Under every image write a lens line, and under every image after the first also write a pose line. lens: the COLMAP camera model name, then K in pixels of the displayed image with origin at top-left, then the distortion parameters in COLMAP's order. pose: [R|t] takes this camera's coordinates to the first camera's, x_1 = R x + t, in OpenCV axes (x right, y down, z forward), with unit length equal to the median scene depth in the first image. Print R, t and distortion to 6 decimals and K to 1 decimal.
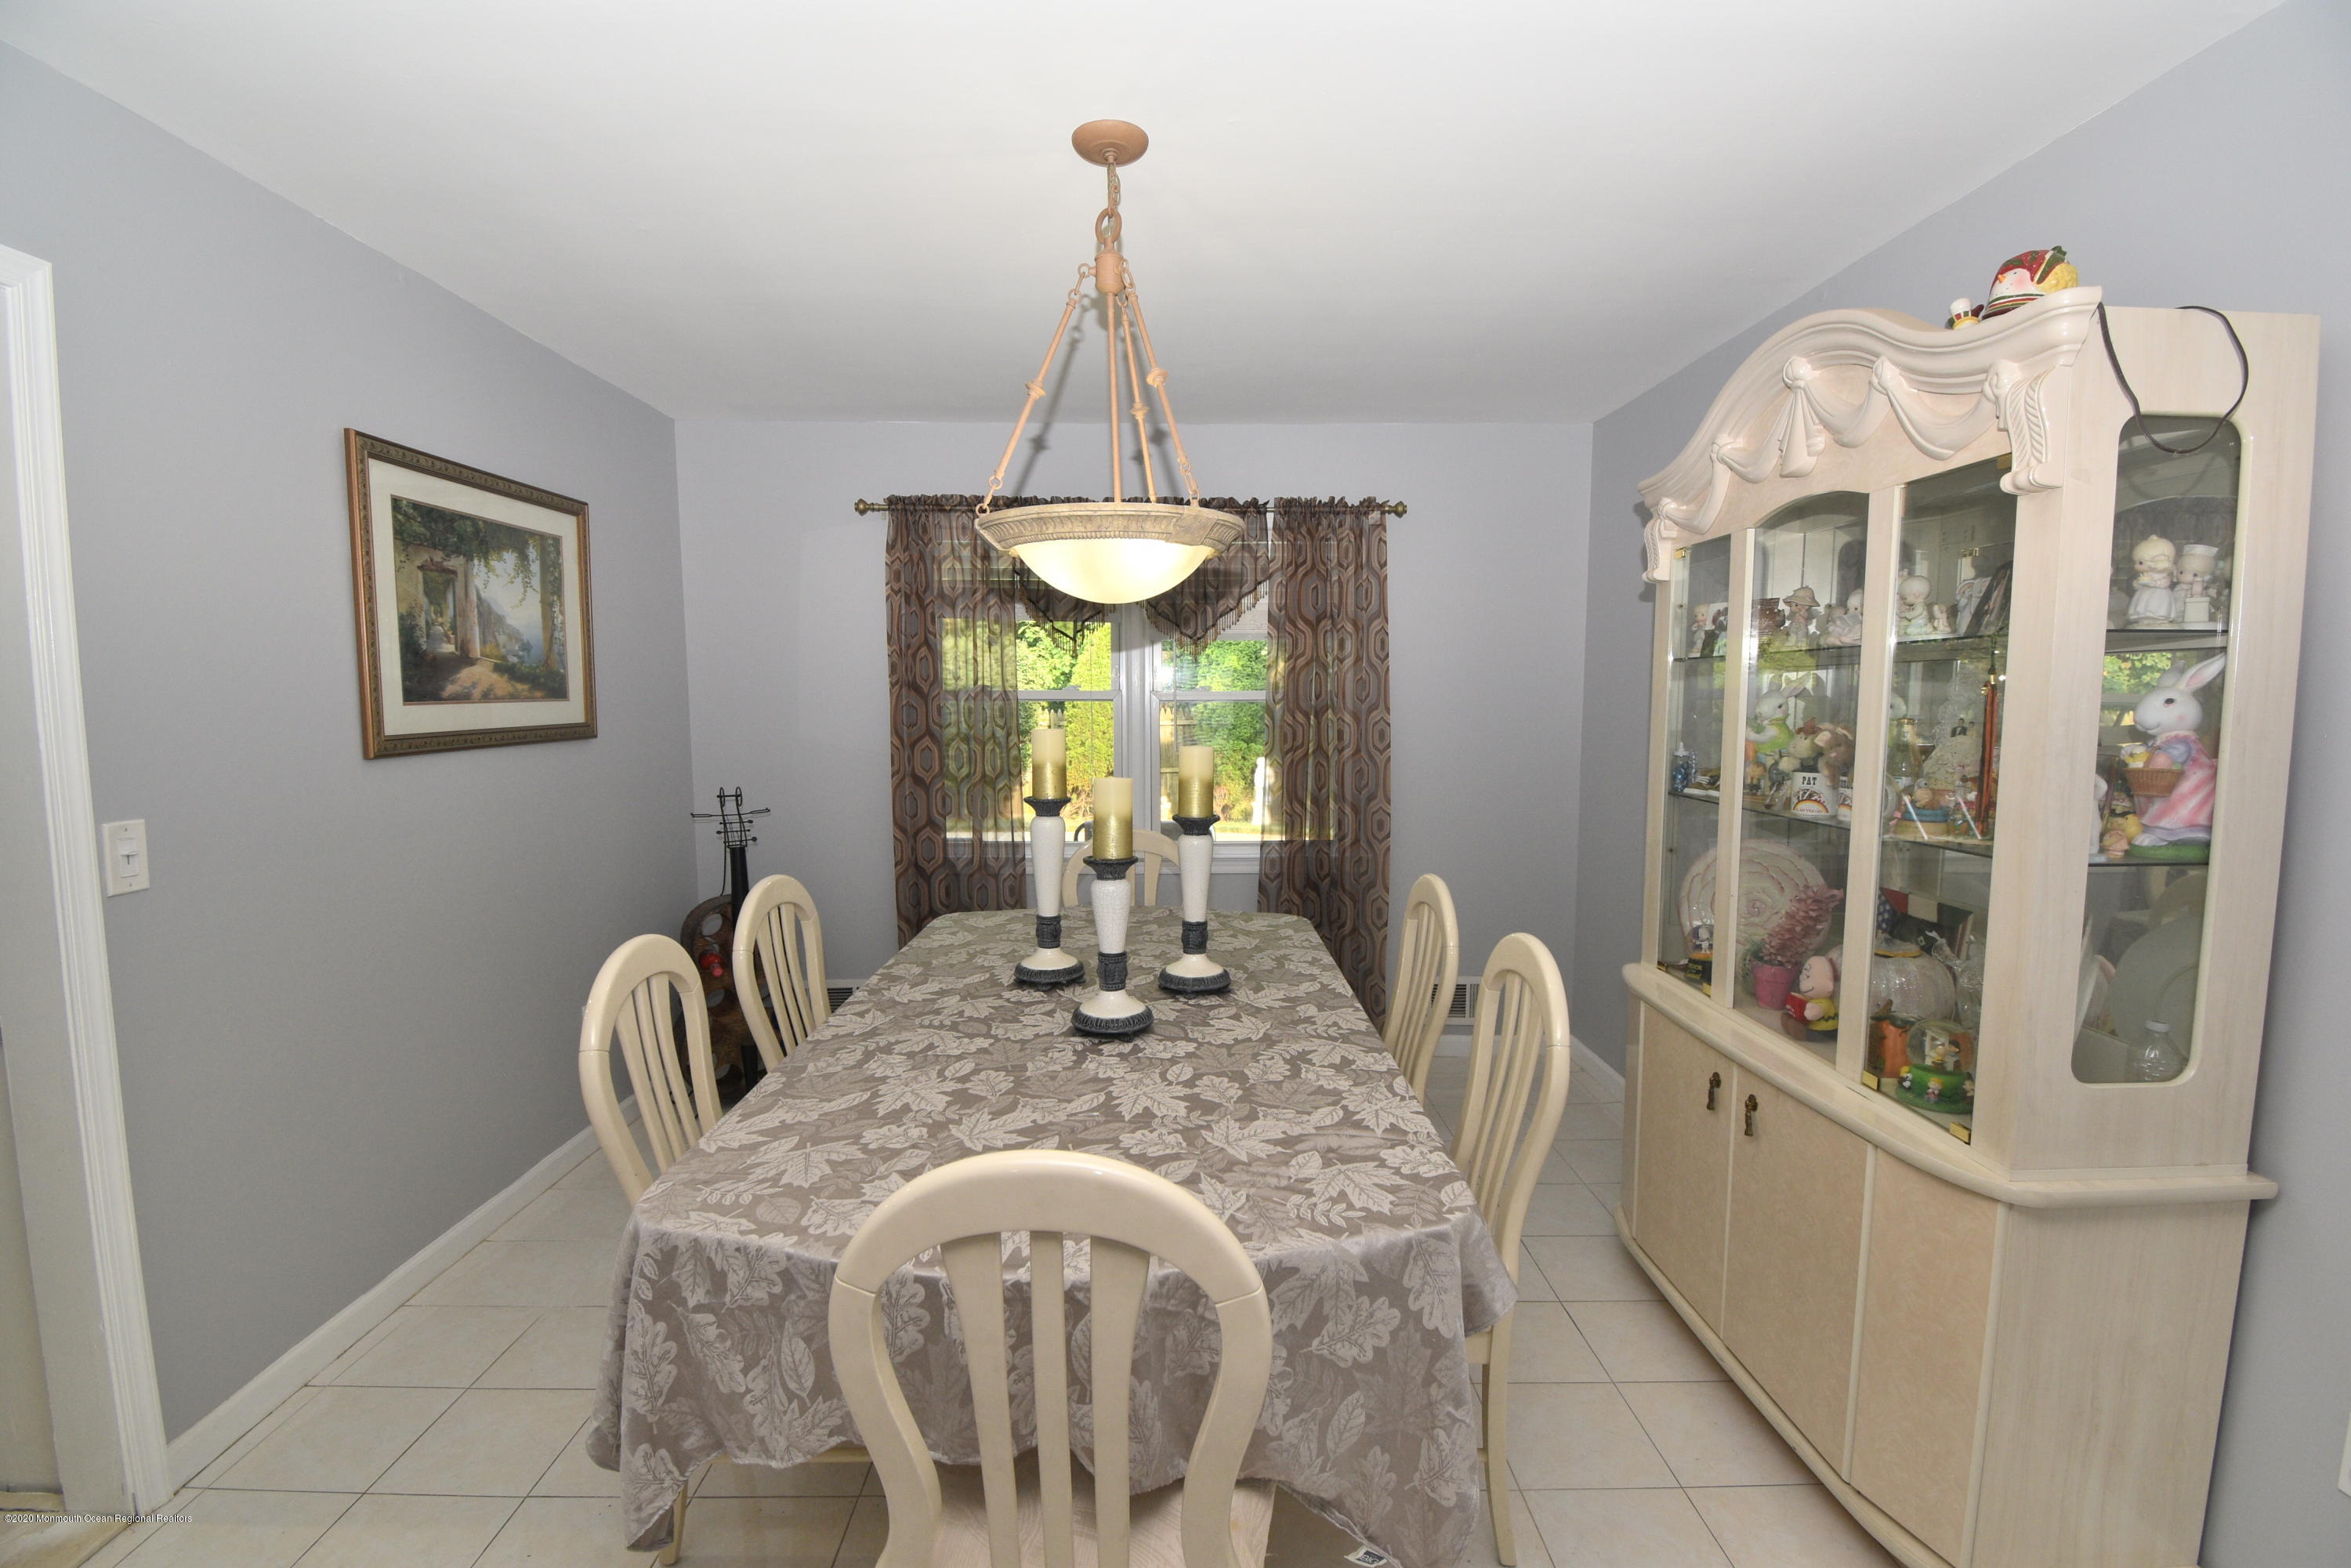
lens RADIAL K [[1041.7, 0, 1186.7], [0, 1041.7, 788.7], [0, 0, 1]] dist [-0.001654, -0.012310]
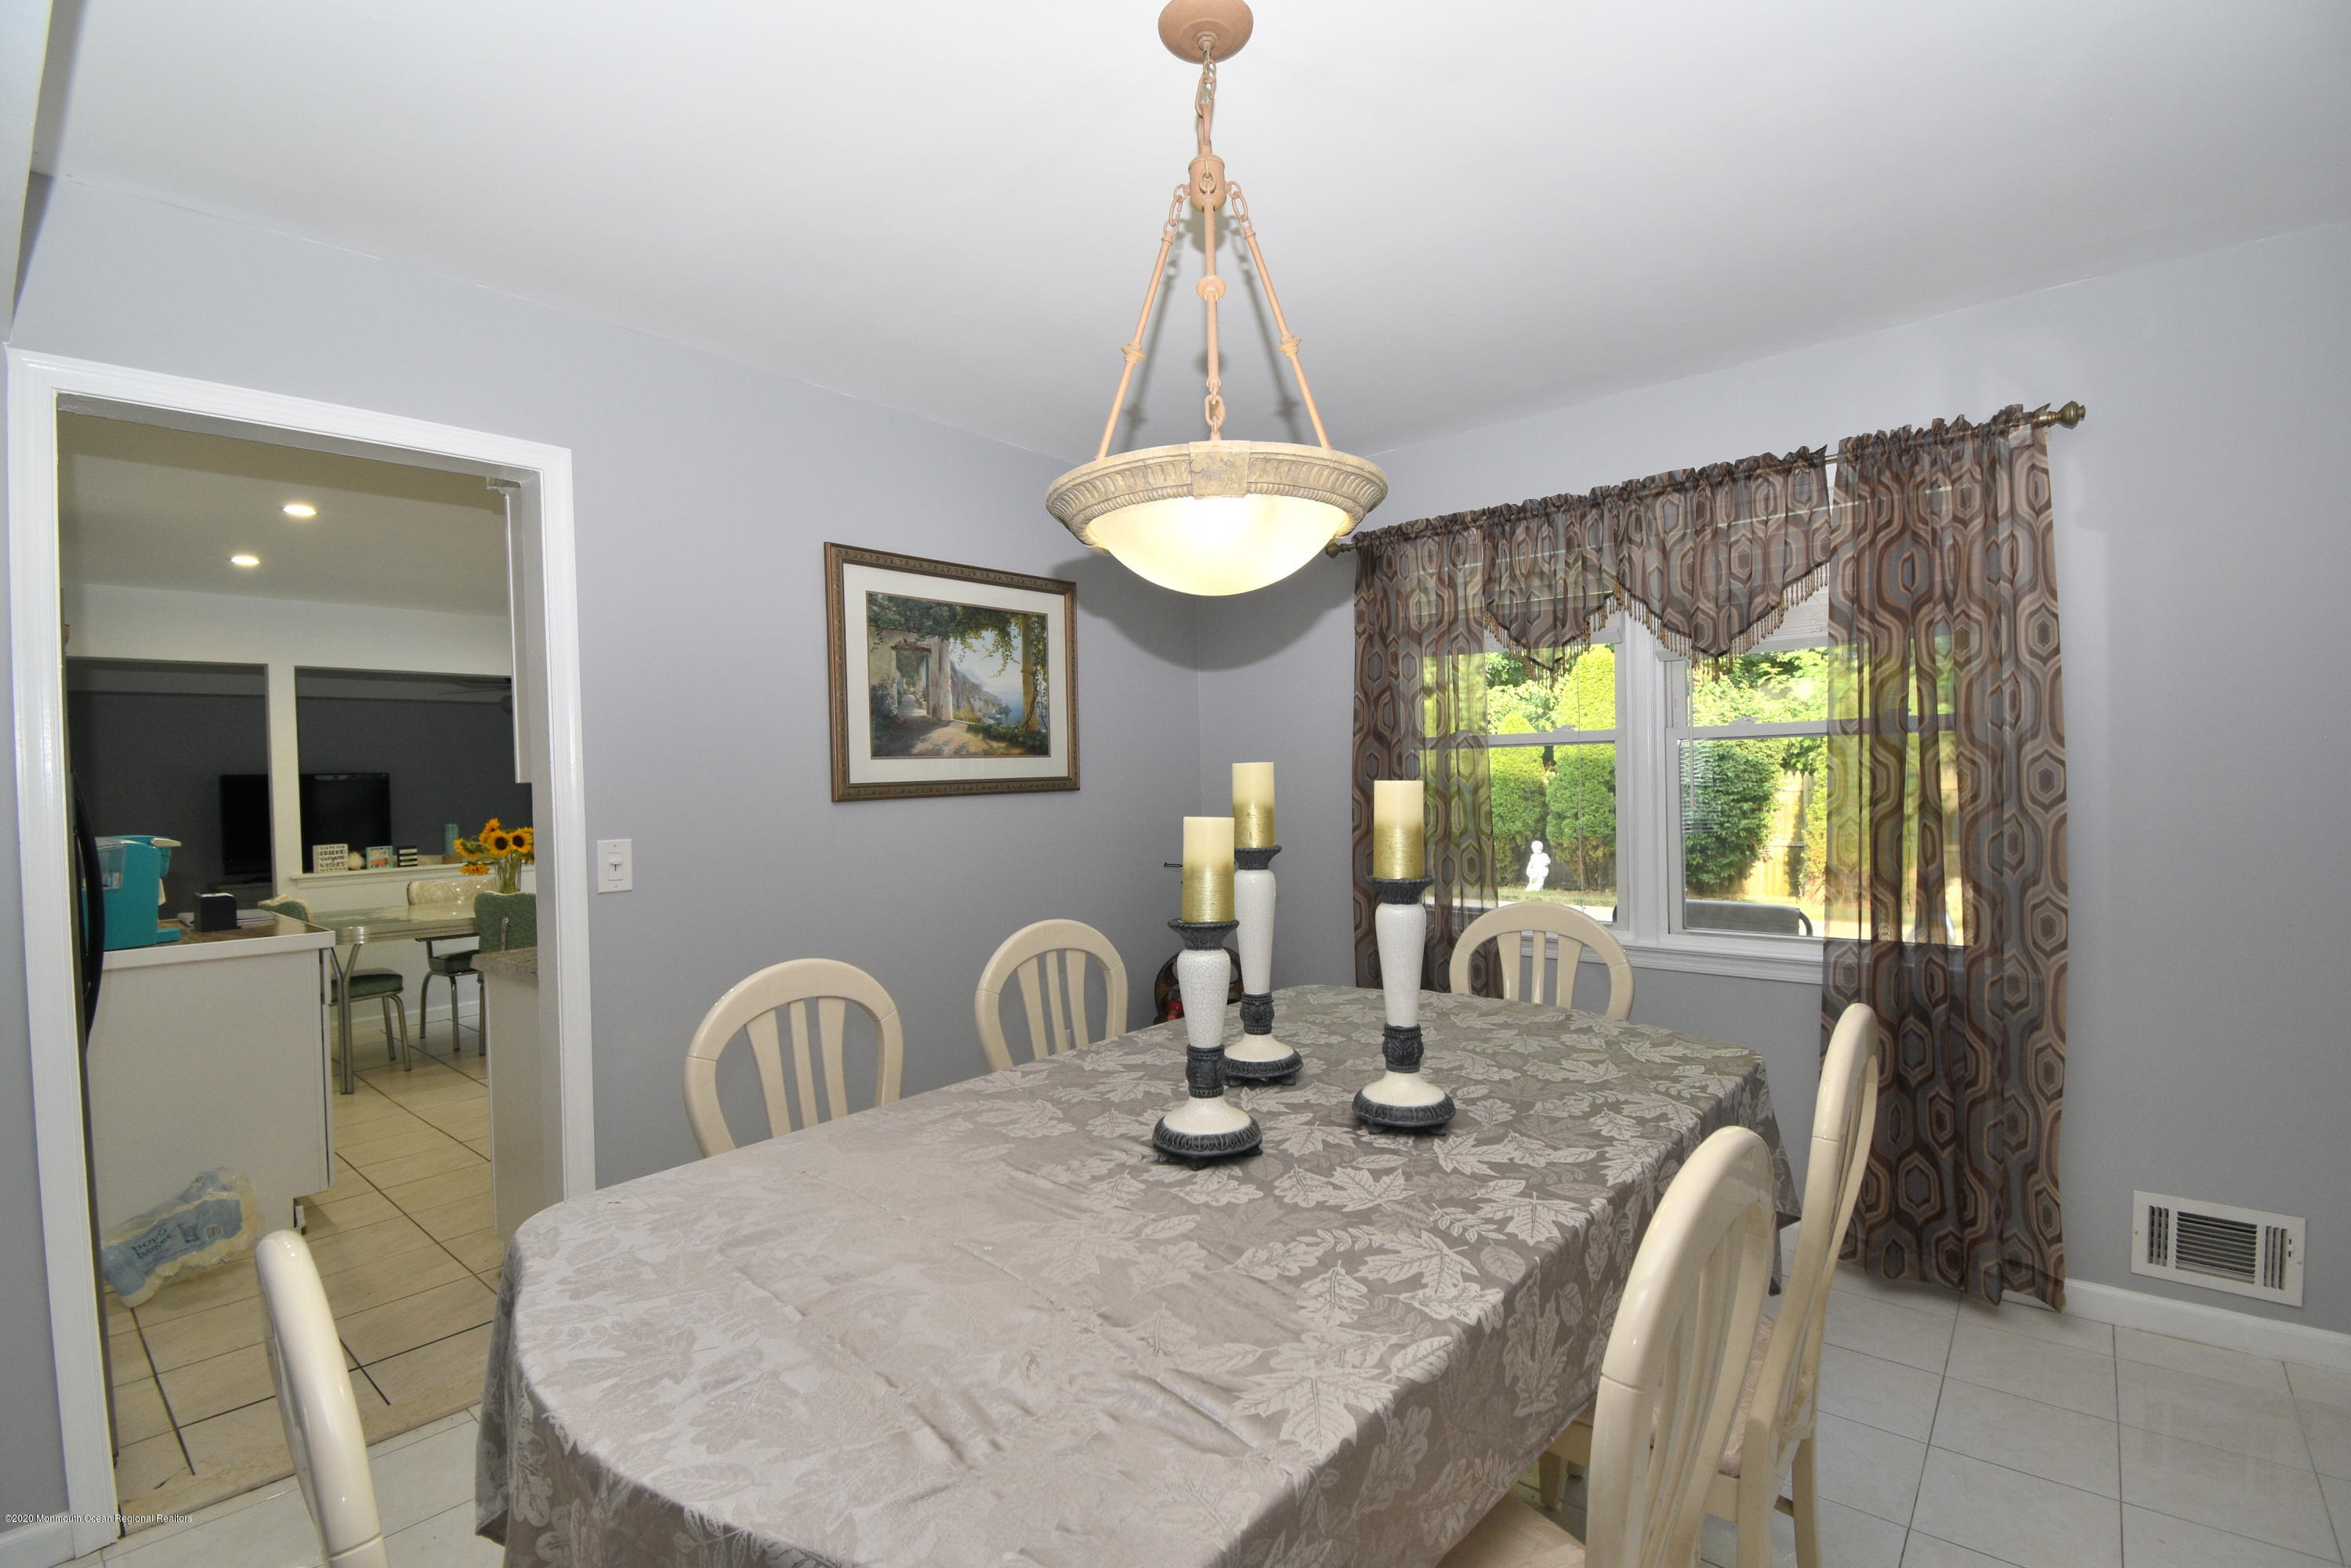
lens RADIAL K [[1041.7, 0, 1167.8], [0, 1041.7, 792.2], [0, 0, 1]] dist [-0.001654, -0.012310]
pose [[0.744155, -0.007878, -0.667960, 0.294378], [-0.036310, 0.997975, -0.052223, 0.008889], [0.667019, 0.063116, 0.742362, 0.285208]]
